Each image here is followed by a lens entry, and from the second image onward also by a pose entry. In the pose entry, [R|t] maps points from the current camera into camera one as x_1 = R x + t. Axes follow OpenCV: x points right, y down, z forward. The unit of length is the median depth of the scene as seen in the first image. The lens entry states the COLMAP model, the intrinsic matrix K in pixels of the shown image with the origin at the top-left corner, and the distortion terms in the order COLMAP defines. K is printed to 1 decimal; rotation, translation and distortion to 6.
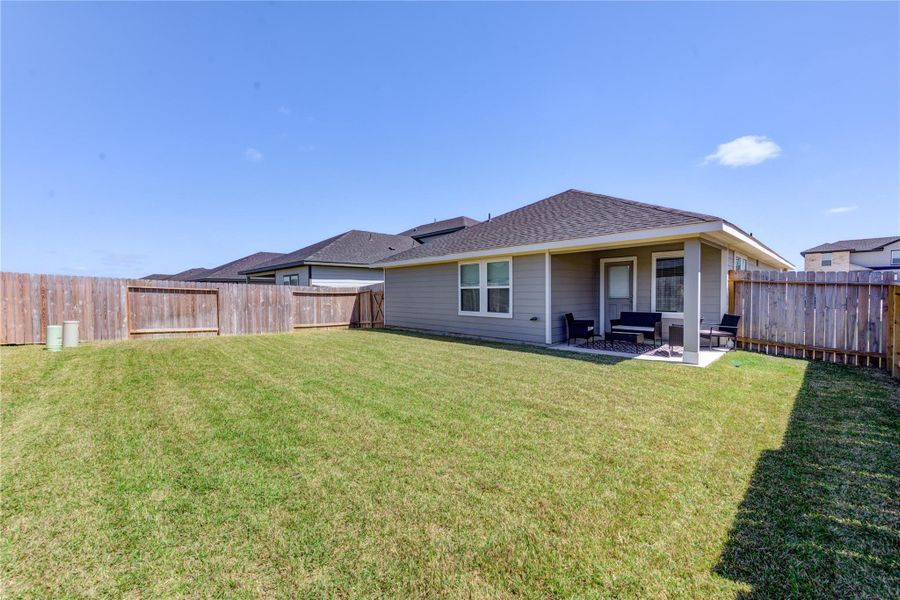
lens RADIAL K [[352.3, 0, 453.2], [0, 352.3, 295.9], [0, 0, 1]] dist [0.003641, -0.000142]
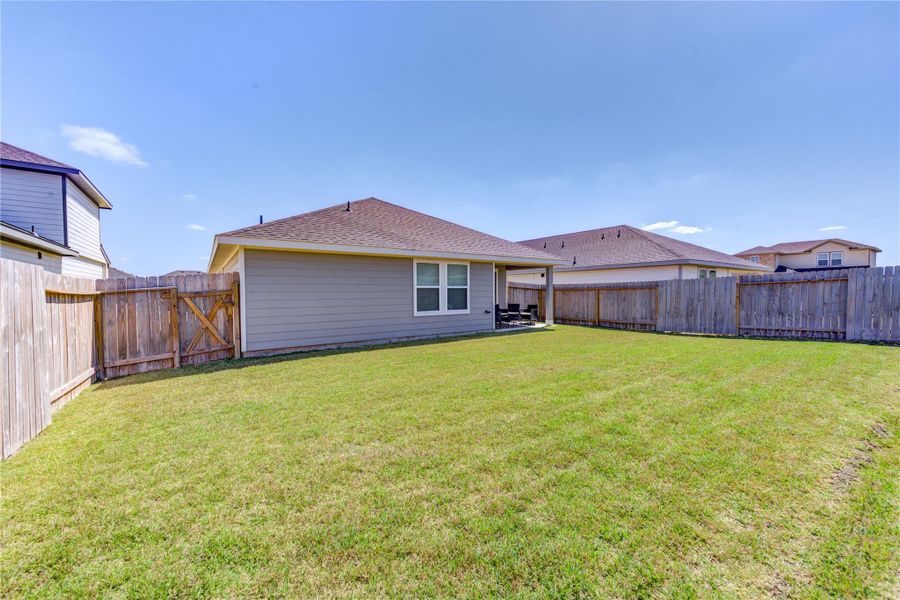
lens RADIAL K [[352.3, 0, 450.0], [0, 352.3, 301.1], [0, 0, 1]] dist [0.003641, -0.000142]
pose [[0.143987, -0.020515, 0.989367, -0.892518], [0.015343, 0.999711, 0.018497, -0.001180], [-0.989461, 0.012517, 0.144260, 0.781426]]
